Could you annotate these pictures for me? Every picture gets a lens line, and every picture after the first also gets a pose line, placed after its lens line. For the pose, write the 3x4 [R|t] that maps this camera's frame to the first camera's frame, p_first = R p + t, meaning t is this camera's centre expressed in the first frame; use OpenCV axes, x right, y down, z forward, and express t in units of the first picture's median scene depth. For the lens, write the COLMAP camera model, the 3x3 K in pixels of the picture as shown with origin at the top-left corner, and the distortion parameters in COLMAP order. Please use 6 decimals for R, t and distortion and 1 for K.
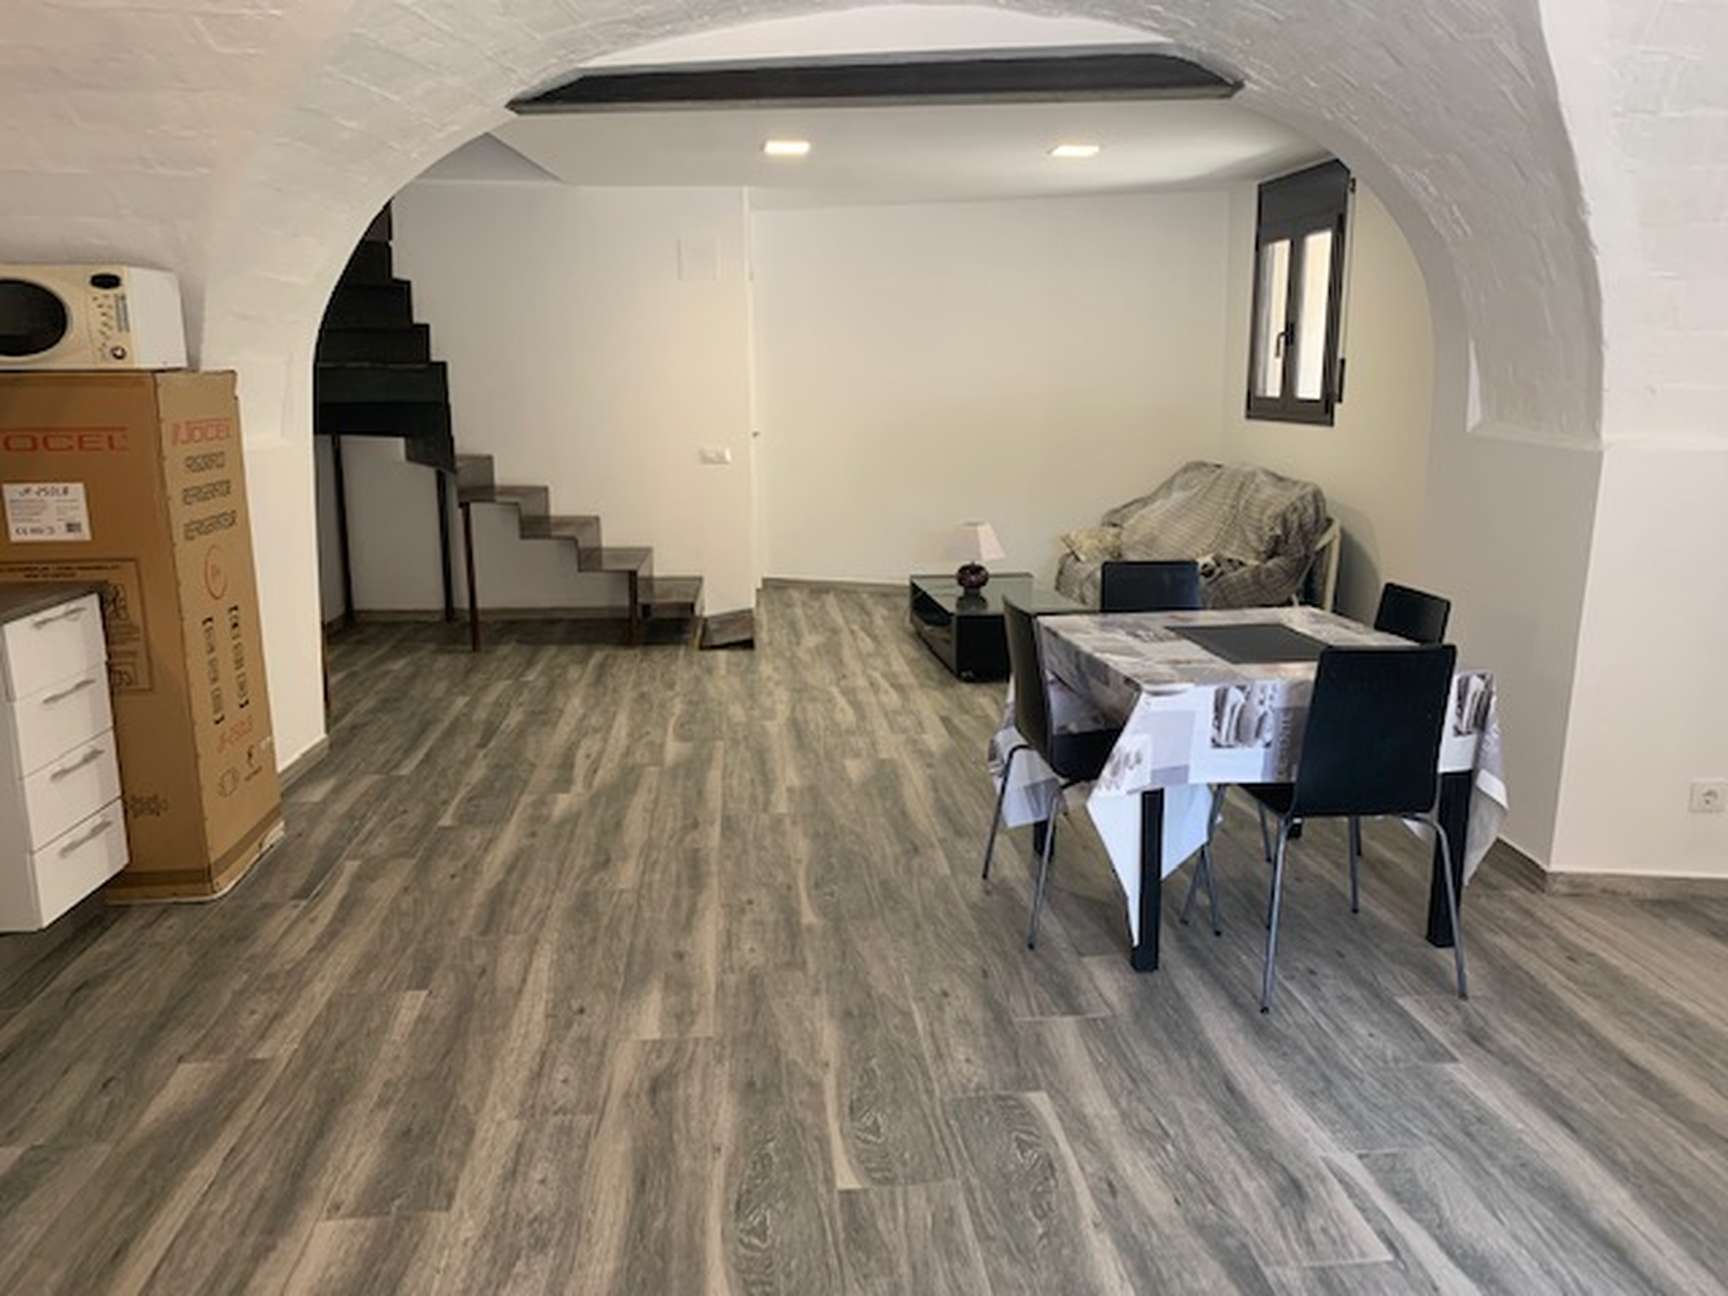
lens RADIAL K [[1323.0, 0, 867.0], [0, 1323.0, 635.1], [0, 0, 1]] dist [0.009912, -0.009393]
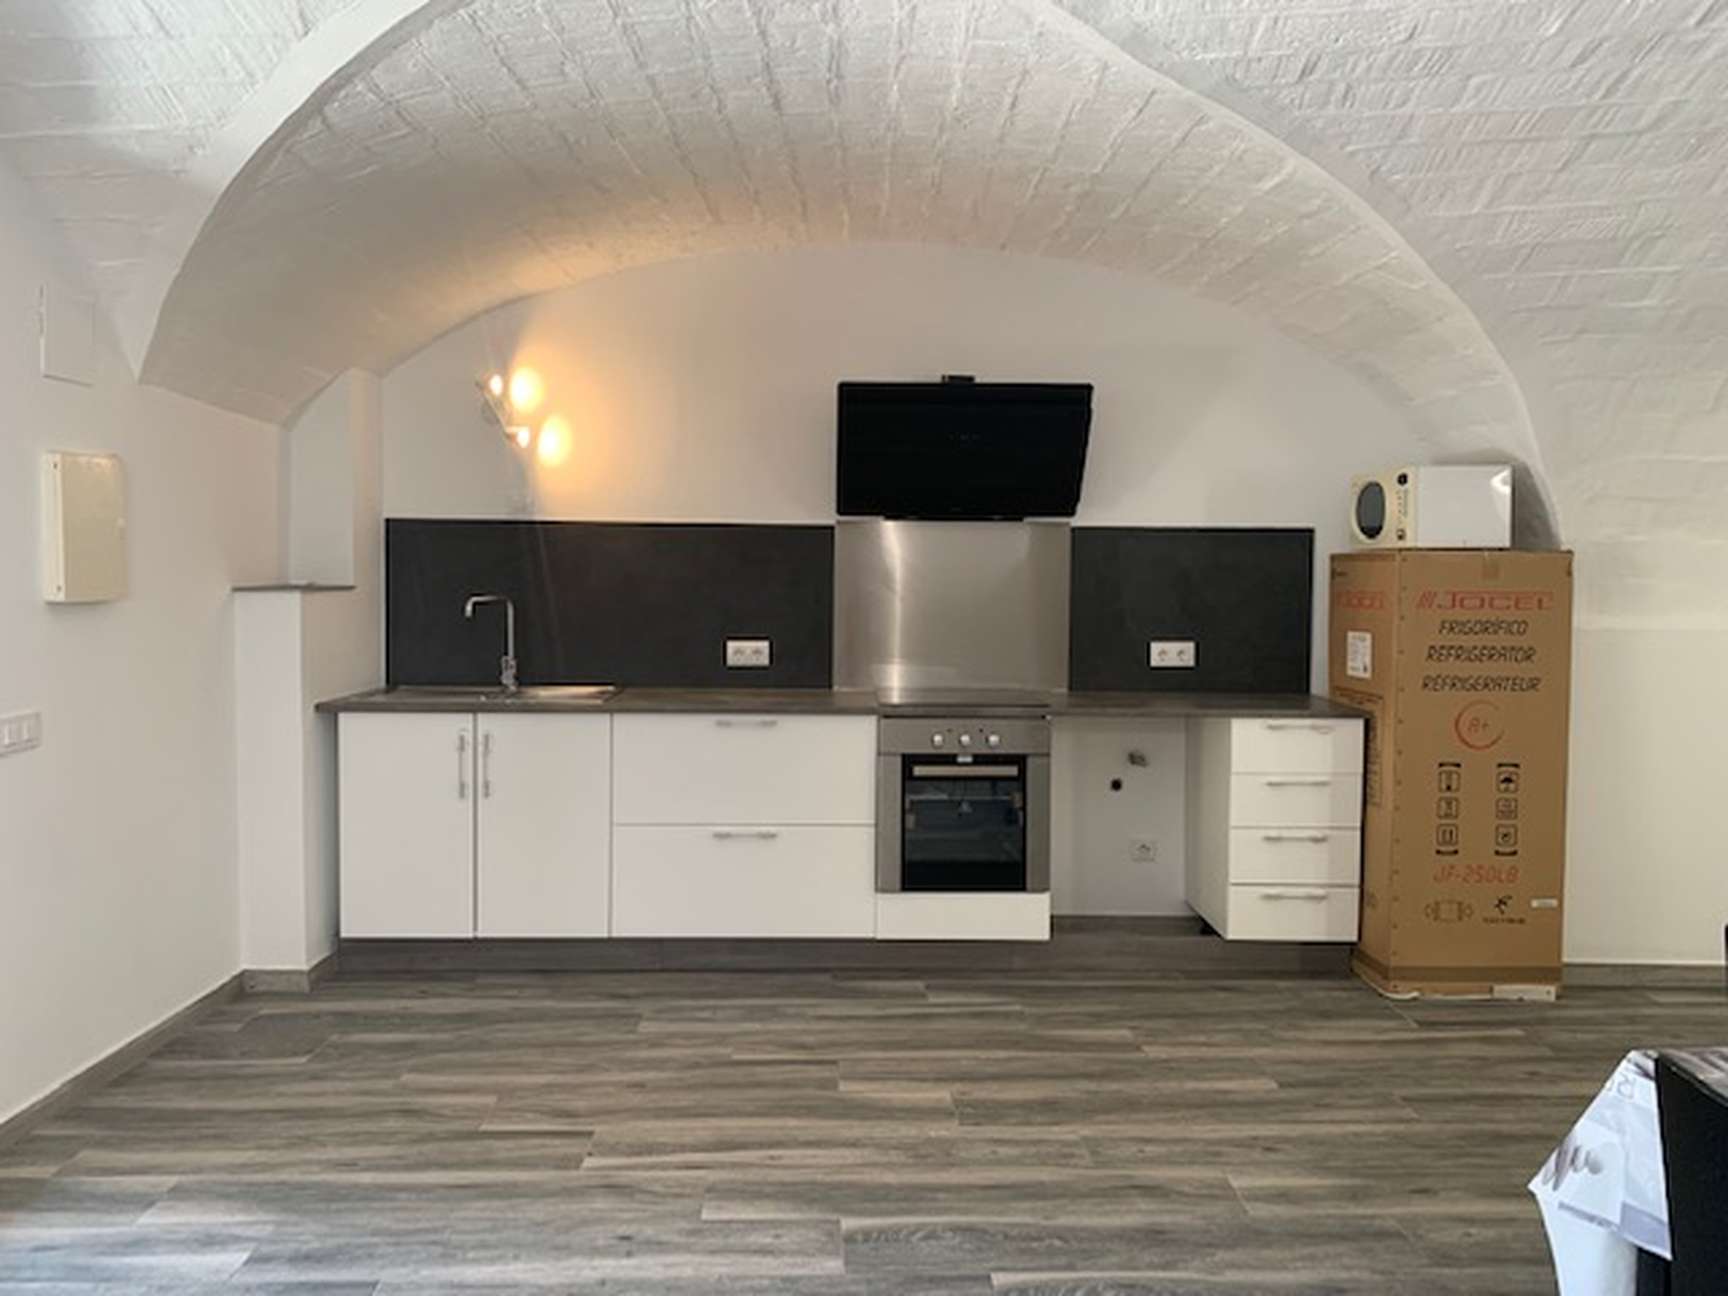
lens RADIAL K [[1323.0, 0, 867.0], [0, 1323.0, 635.1], [0, 0, 1]] dist [0.009912, -0.009393]
pose [[-0.066523, 0.053170, -0.996367, 0.717676], [-0.205838, 0.976368, 0.065845, -0.097838], [0.976322, 0.209471, -0.054006, 0.589109]]
